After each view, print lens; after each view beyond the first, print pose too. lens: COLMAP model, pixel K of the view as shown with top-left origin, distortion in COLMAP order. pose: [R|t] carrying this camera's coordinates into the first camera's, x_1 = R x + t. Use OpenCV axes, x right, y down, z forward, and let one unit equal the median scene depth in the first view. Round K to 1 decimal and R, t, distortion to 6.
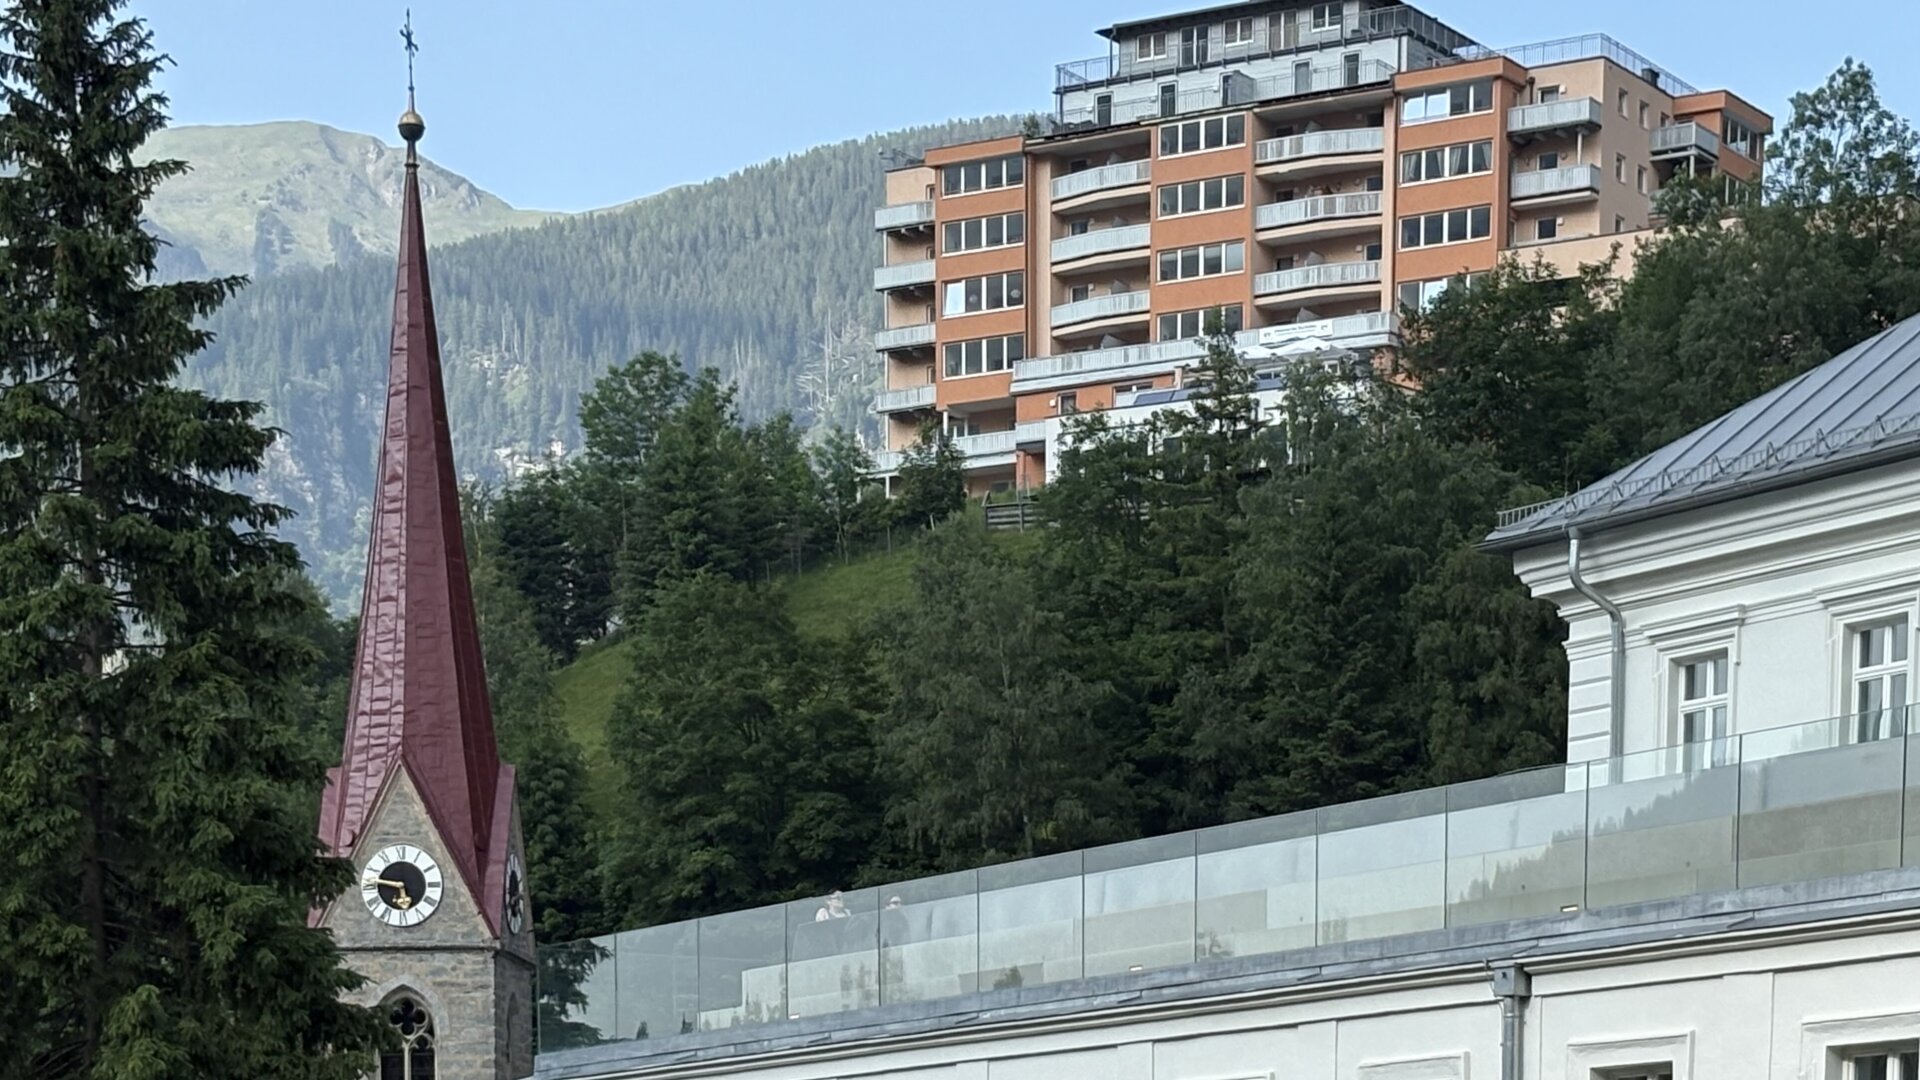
lens RADIAL K [[1425.6, 0, 944.3], [0, 1425.6, 531.3], [0, 0, 1]] dist [0.002631, -0.002545]
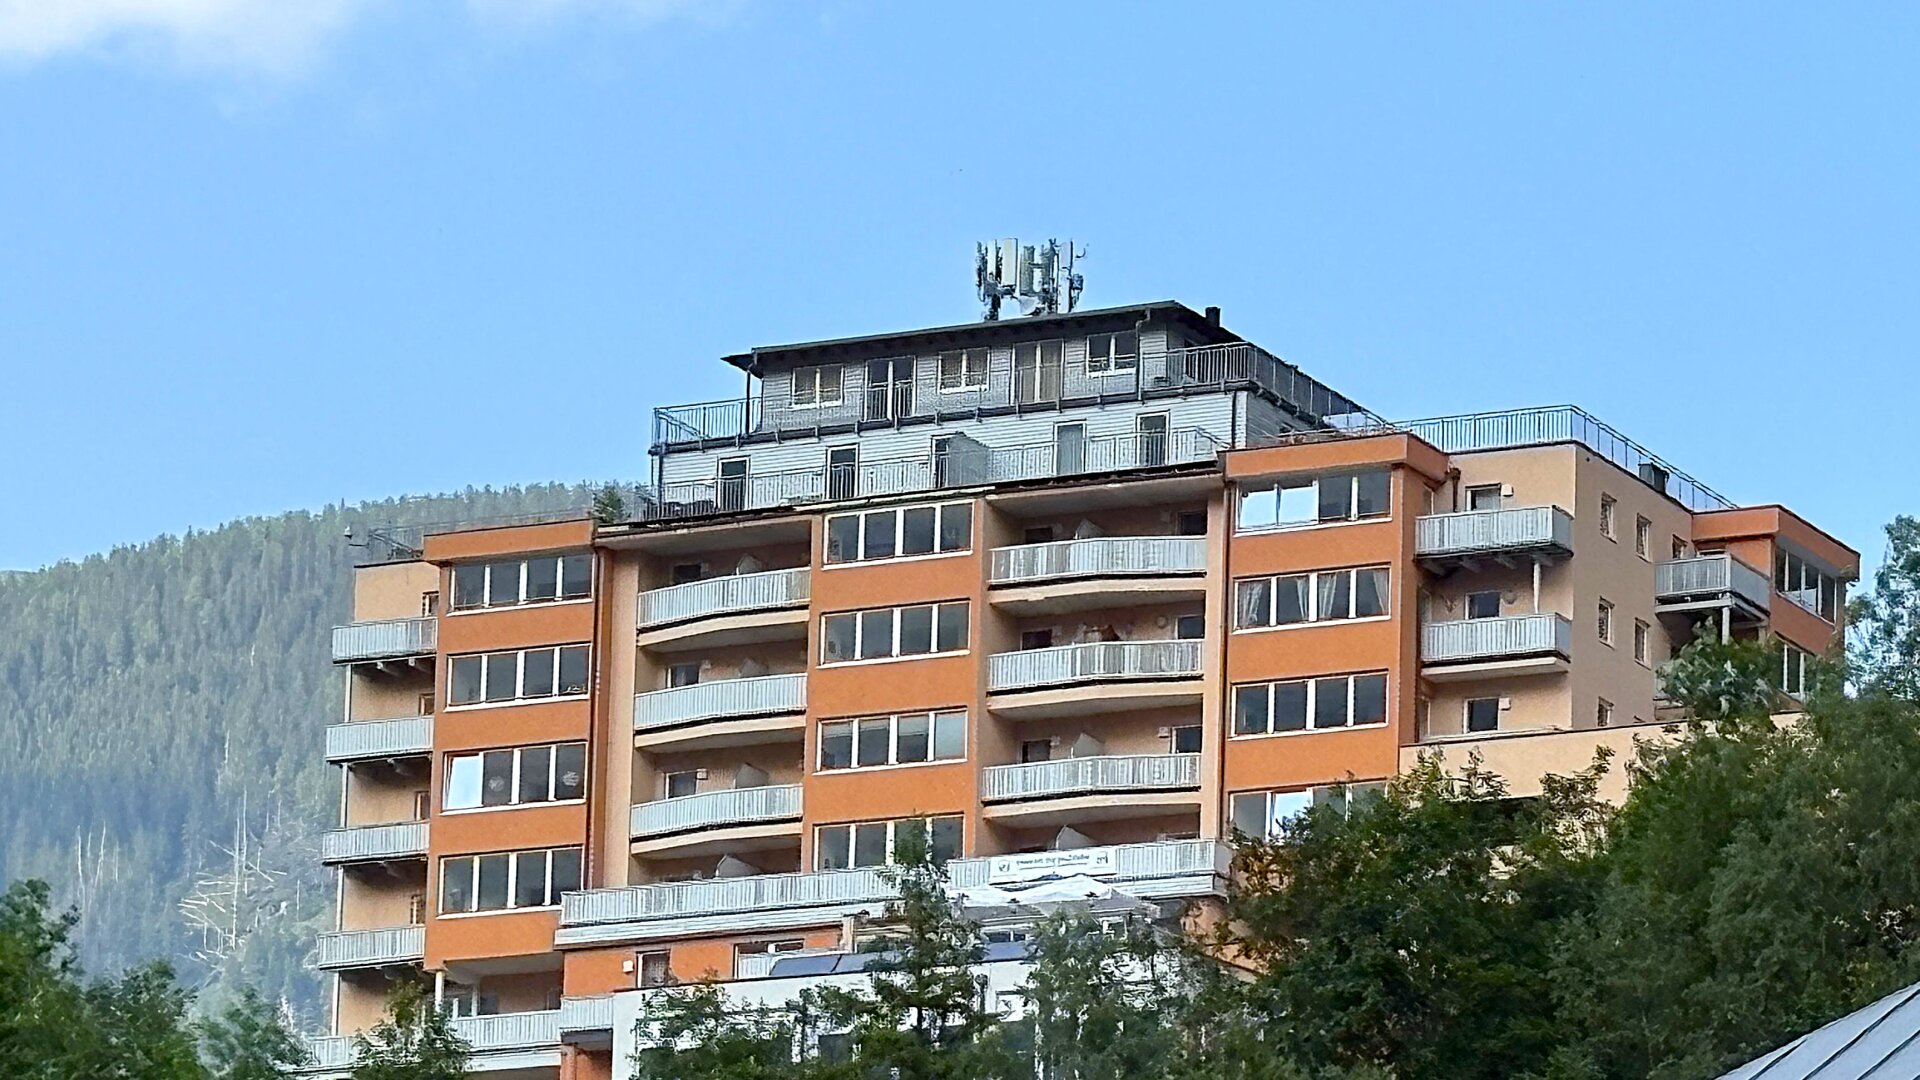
lens RADIAL K [[1425.6, 0, 944.3], [0, 1425.6, 531.3], [0, 0, 1]] dist [0.002631, -0.002545]
pose [[0.961039, 0.058068, 0.270243, 0.036242], [0.019584, 0.960923, -0.276122, -0.108290], [-0.275717, 0.270656, 0.922348, 0.423624]]
